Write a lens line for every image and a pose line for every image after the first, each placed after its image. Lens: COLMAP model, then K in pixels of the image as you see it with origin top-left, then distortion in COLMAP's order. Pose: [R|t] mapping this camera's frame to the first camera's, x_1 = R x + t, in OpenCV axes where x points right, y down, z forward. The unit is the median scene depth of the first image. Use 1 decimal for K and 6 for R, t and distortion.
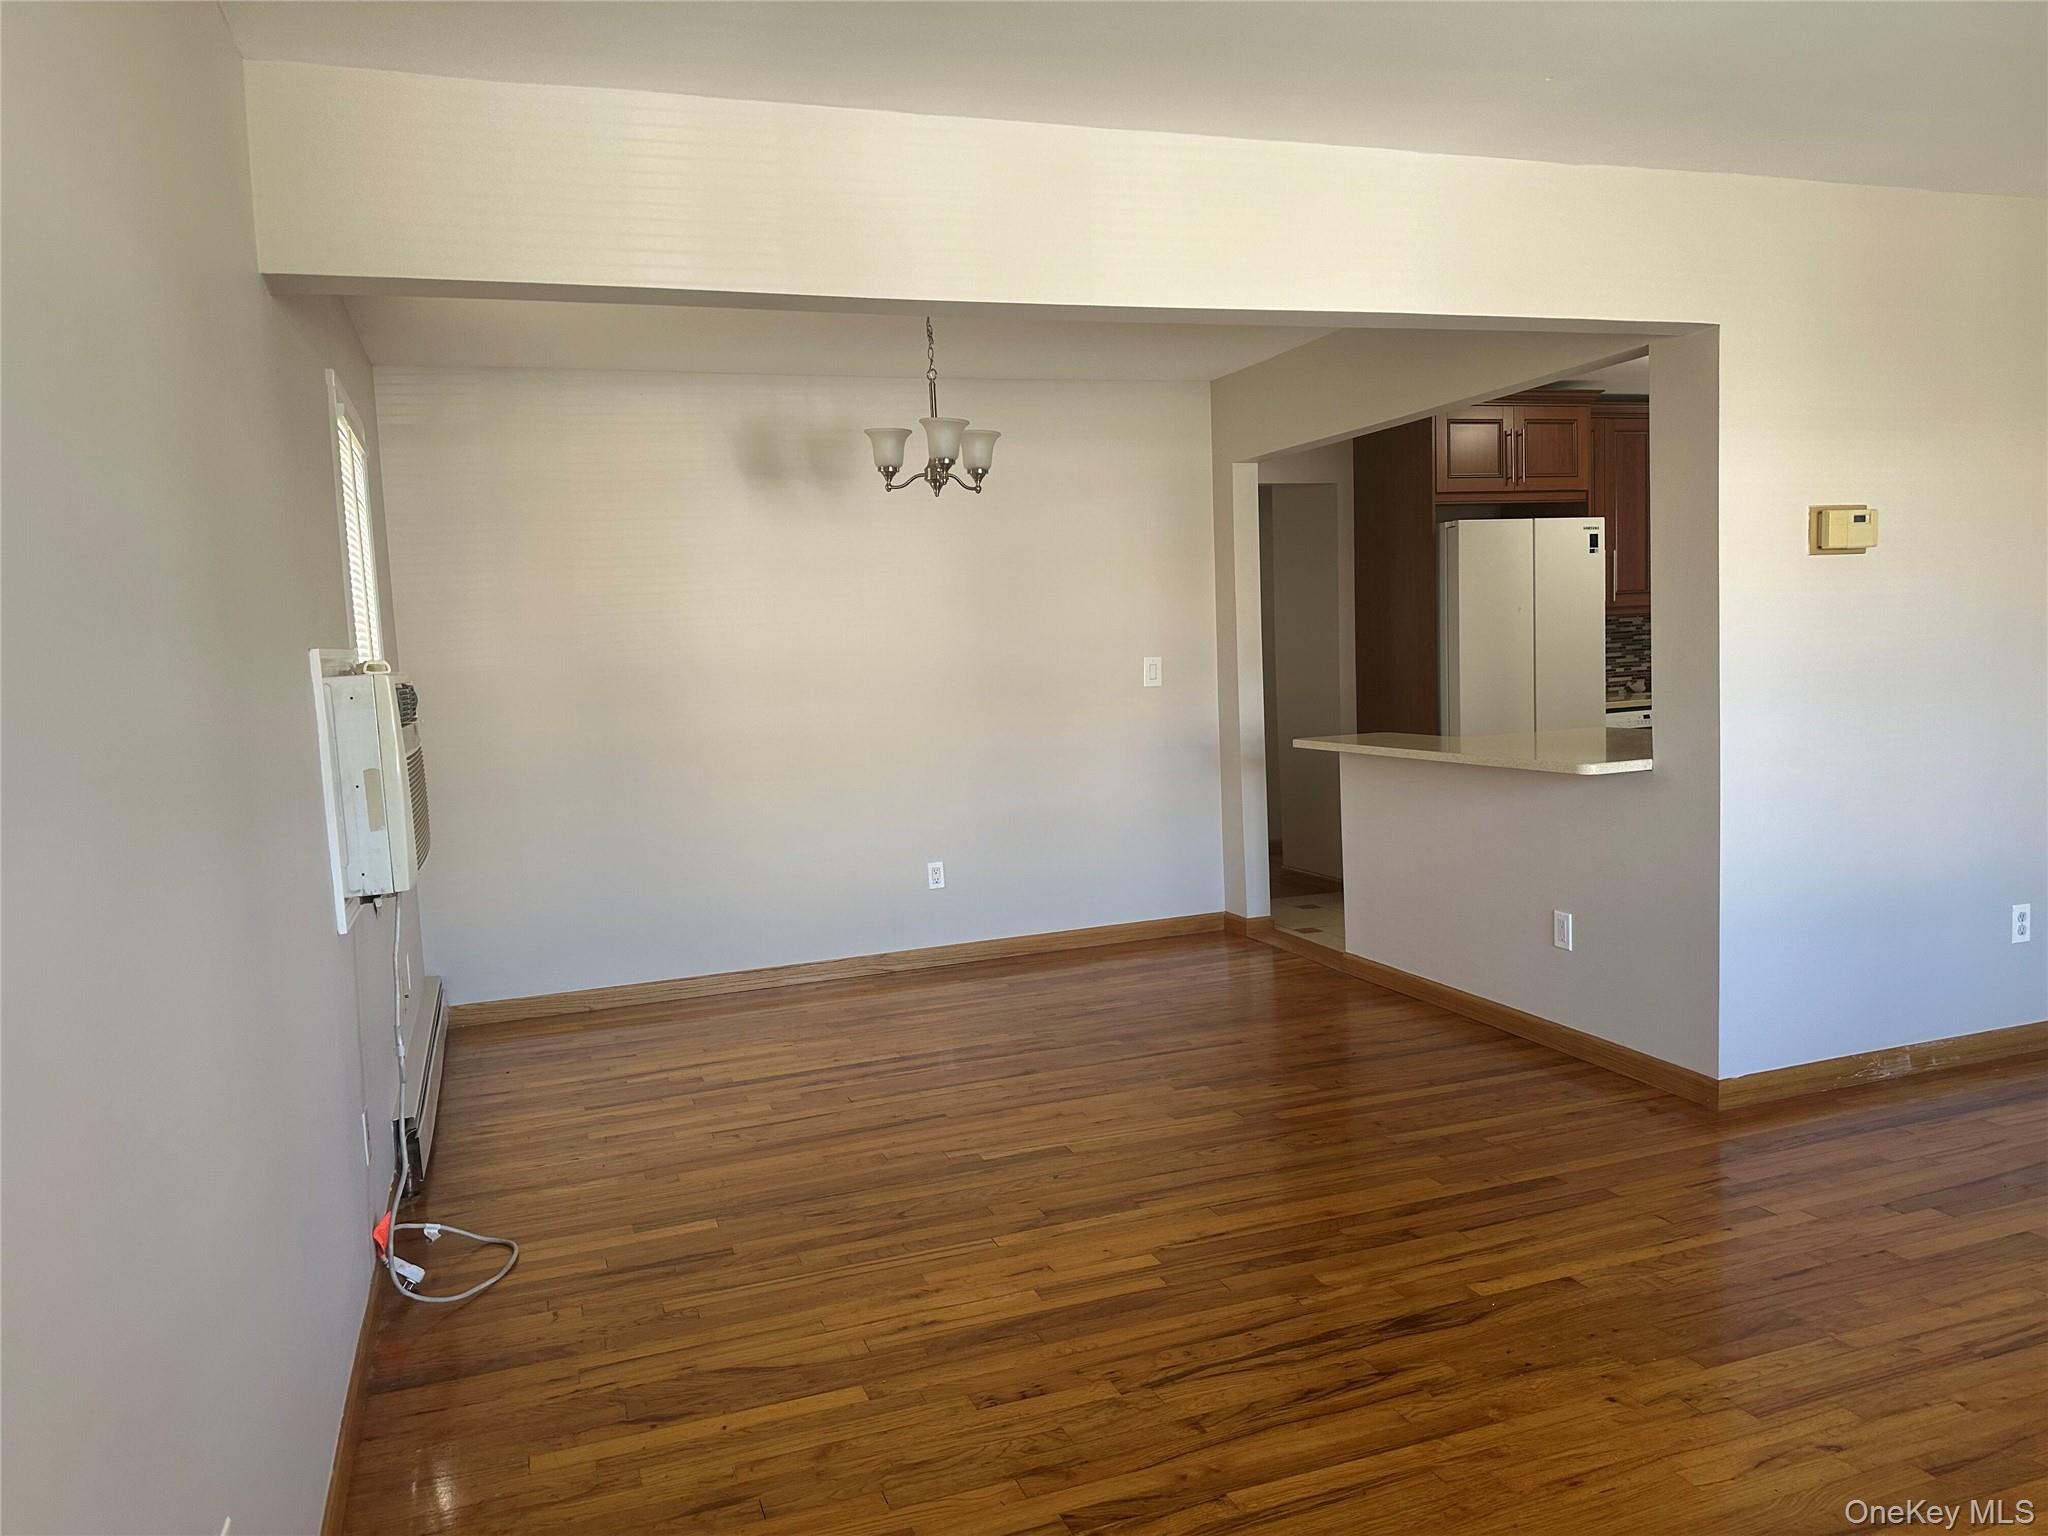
lens RADIAL K [[1428.8, 0, 1008.2], [0, 1428.8, 768.7], [0, 0, 1]] dist [0.178823, -0.279055]
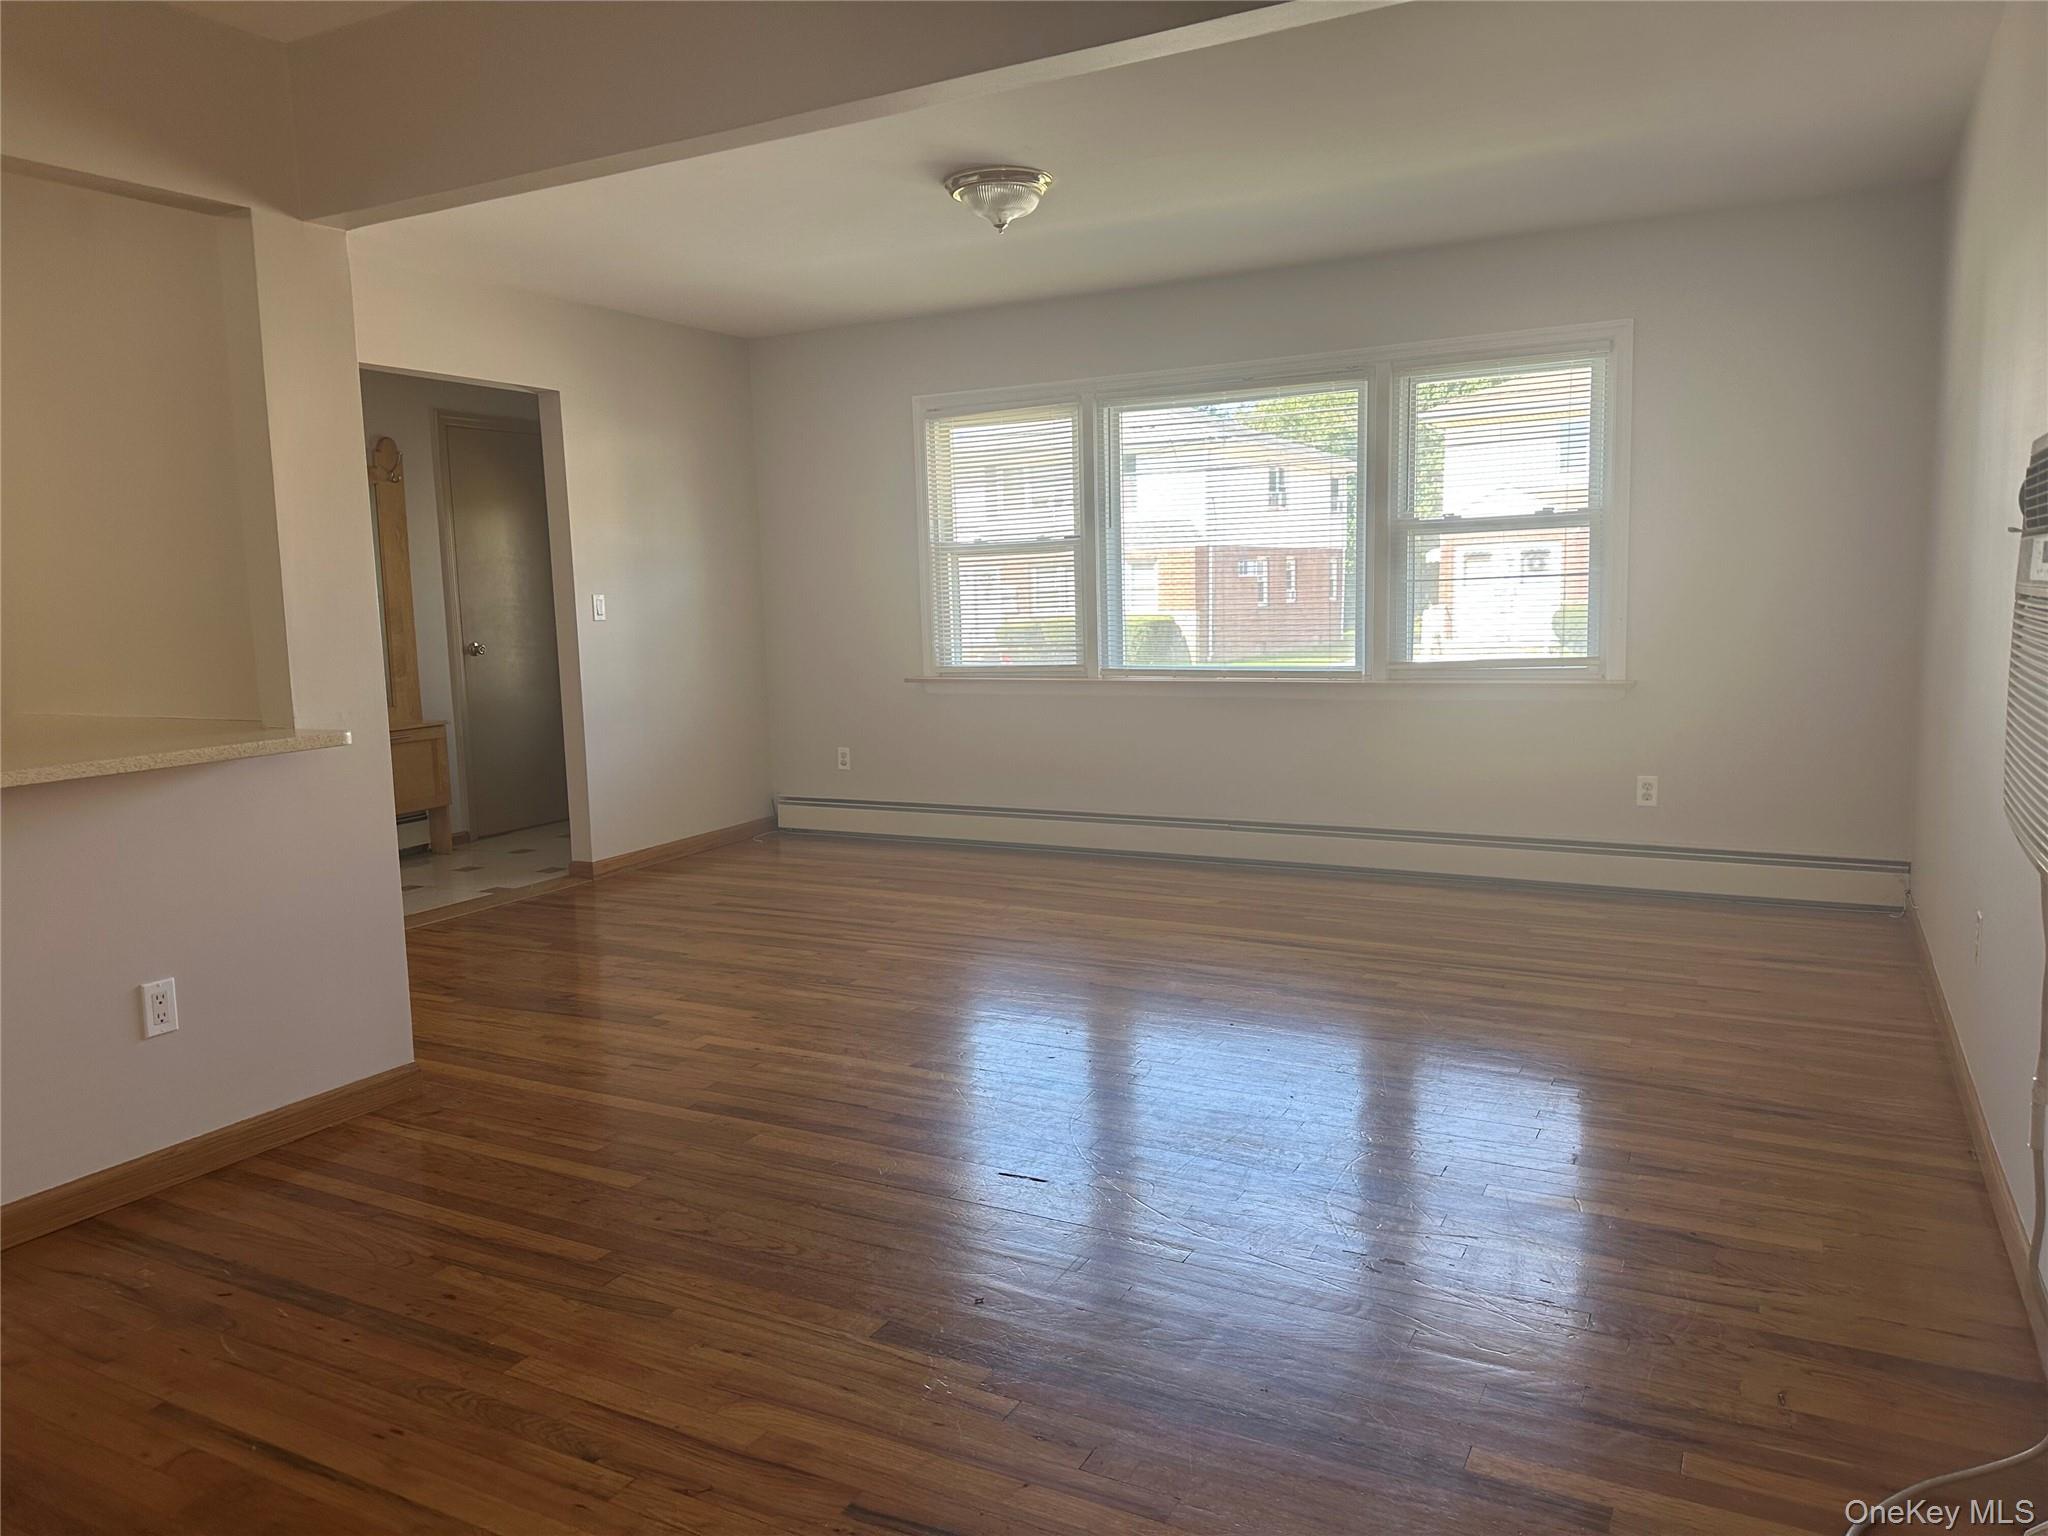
lens RADIAL K [[1428.8, 0, 1008.2], [0, 1428.8, 768.7], [0, 0, 1]] dist [0.178823, -0.279055]
pose [[-0.671229, -0.024304, 0.740852, -0.409429], [0.127664, 0.980737, 0.147840, -0.052558], [-0.730174, 0.193814, -0.655196, 1.192499]]
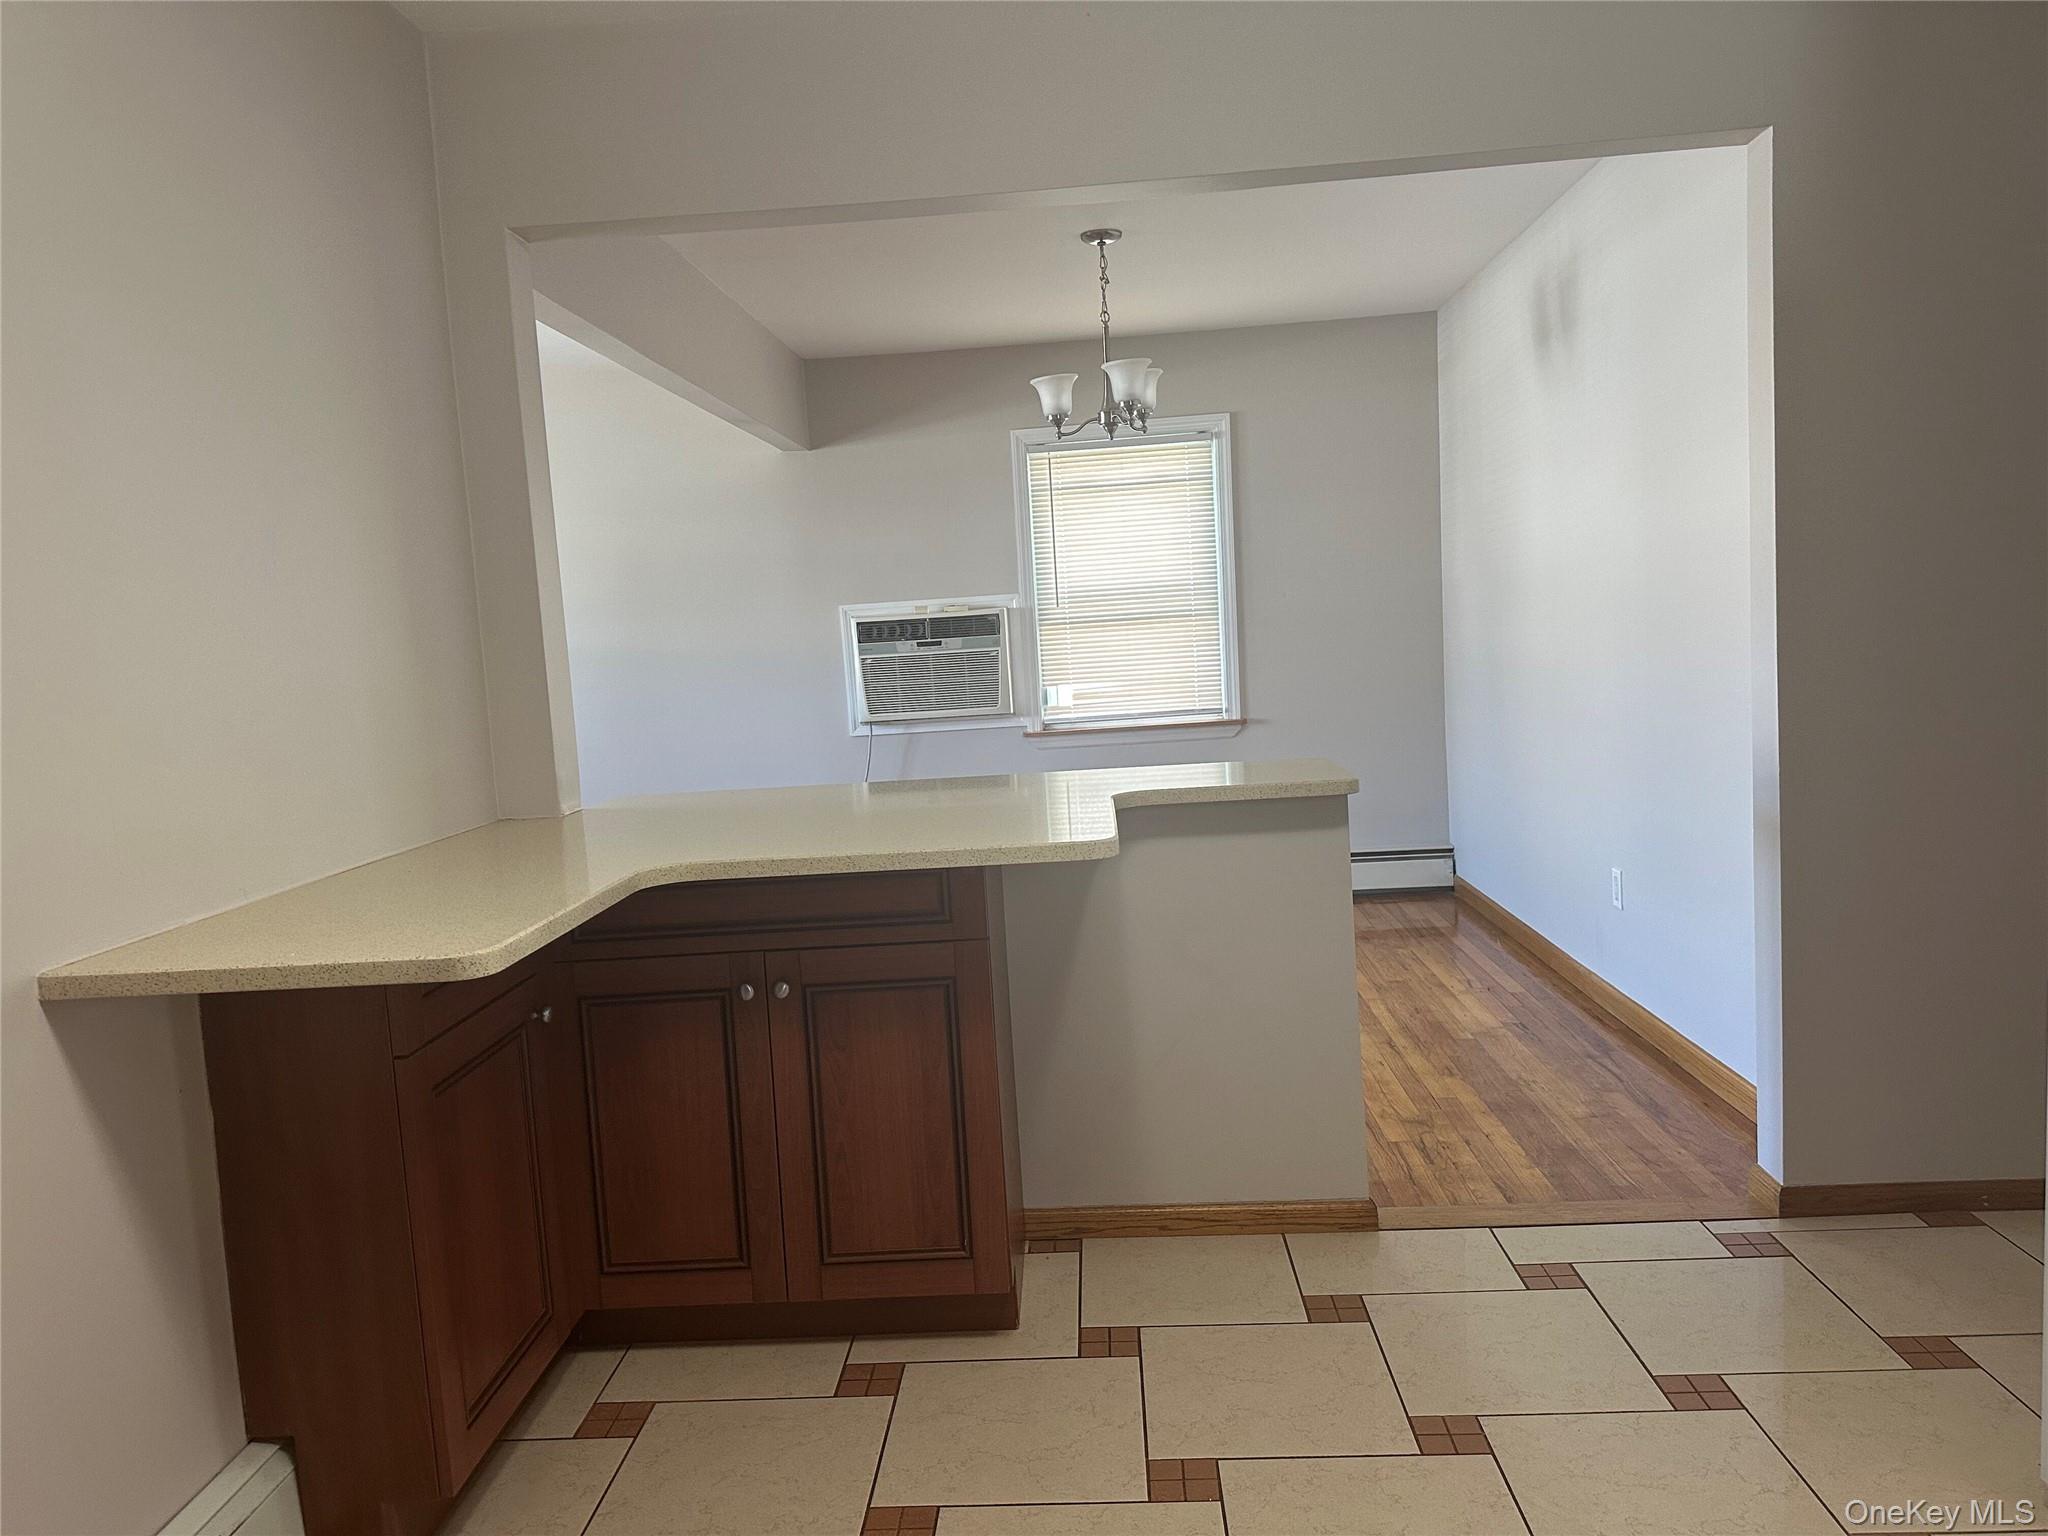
lens RADIAL K [[1428.8, 0, 1008.2], [0, 1428.8, 768.7], [0, 0, 1]] dist [0.178823, -0.279055]
pose [[-0.390065, 0.160980, -0.906606, 0.984262], [0.002005, 0.984745, 0.173992, -0.148970], [0.920785, 0.066051, -0.384437, 1.425043]]
